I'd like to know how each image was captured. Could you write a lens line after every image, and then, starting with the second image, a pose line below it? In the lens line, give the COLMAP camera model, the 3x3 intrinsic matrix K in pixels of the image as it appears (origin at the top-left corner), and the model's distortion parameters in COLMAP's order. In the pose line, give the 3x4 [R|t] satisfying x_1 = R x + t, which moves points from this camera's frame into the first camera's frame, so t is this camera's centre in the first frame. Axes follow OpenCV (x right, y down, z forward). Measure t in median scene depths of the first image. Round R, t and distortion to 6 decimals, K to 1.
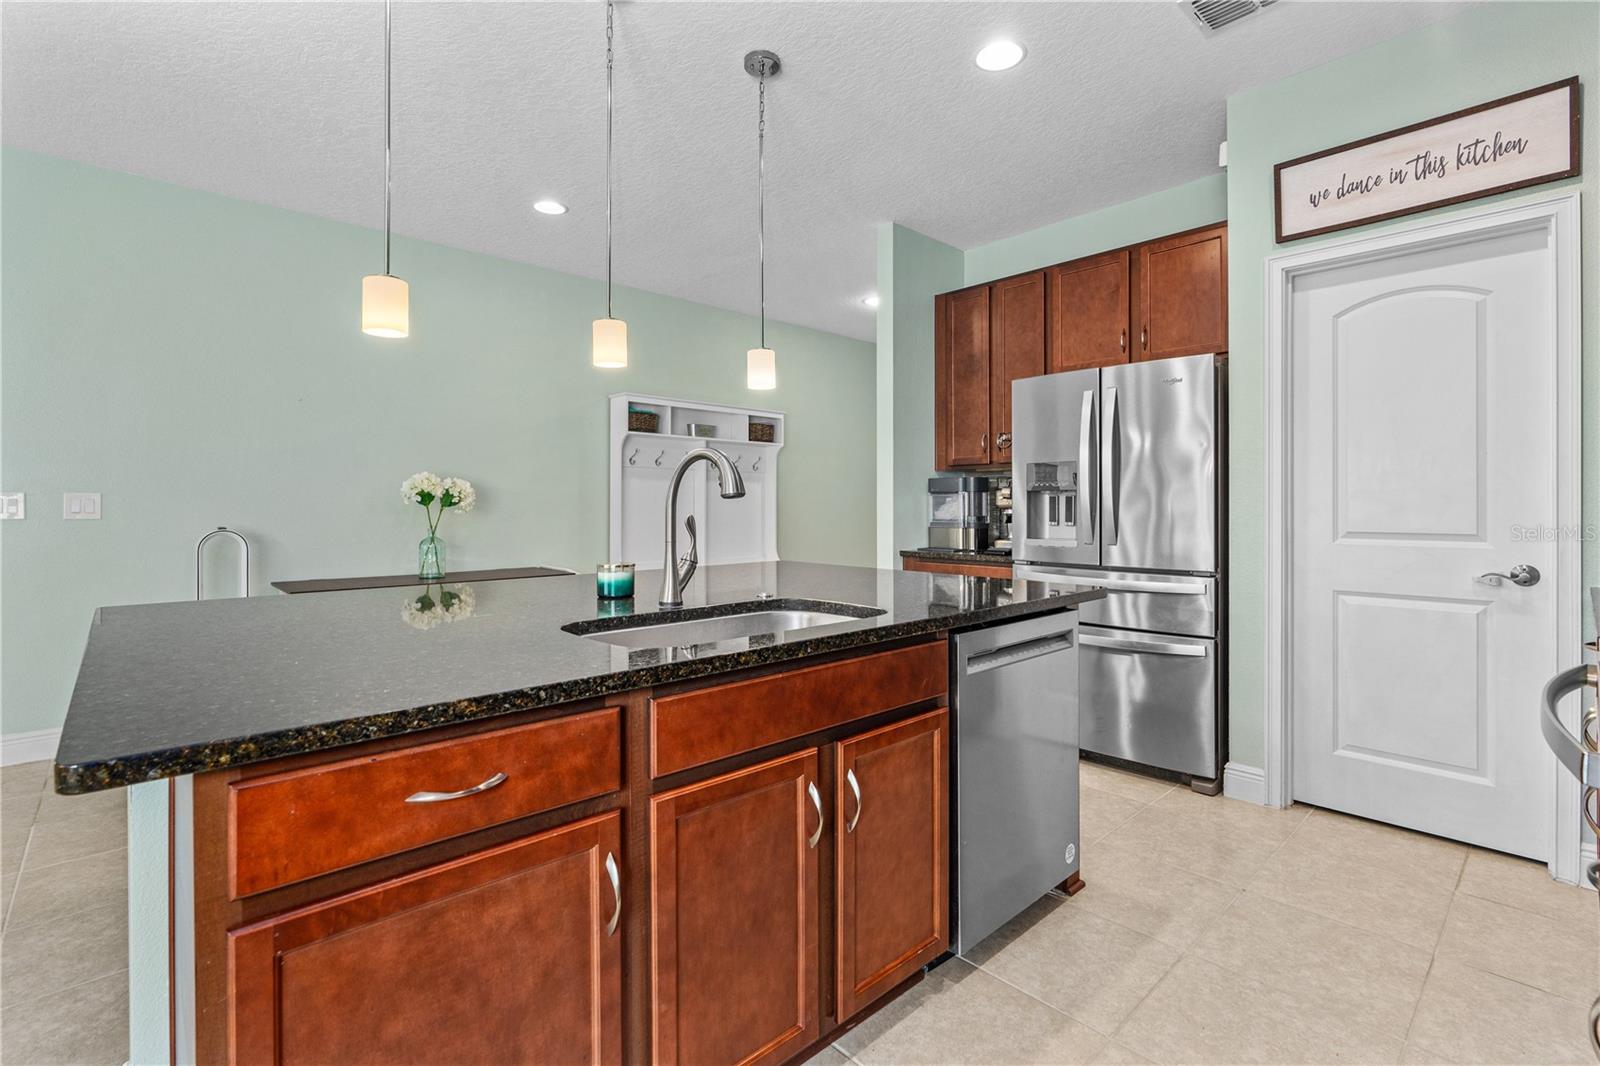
lens RADIAL K [[733.6, 0, 795.4], [0, 733.6, 501.4], [0, 0, 1]] dist [-0.018179, 0.005698]
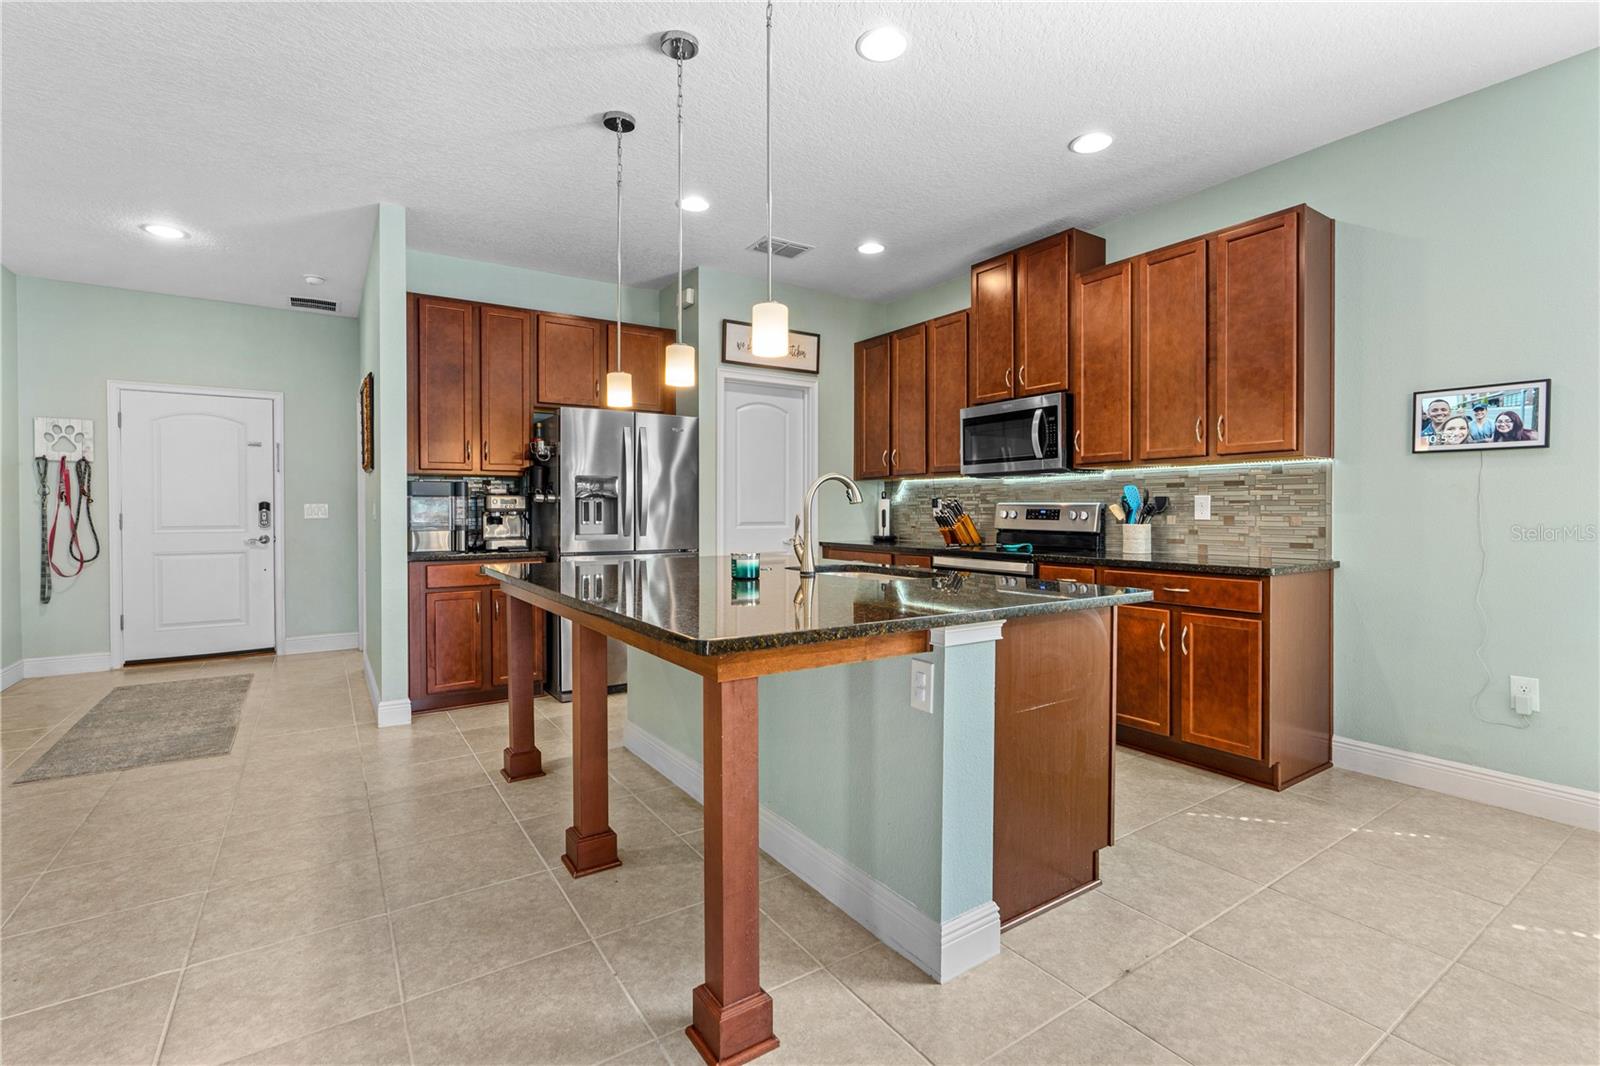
lens RADIAL K [[733.6, 0, 811.6], [0, 733.6, 518.1], [0, 0, 1]] dist [-0.018179, 0.005698]
pose [[0.130663, -0.010423, 0.991372, -1.239821], [-0.004280, 0.999929, 0.011077, 0.009218], [-0.991418, -0.005691, 0.130609, 0.612682]]
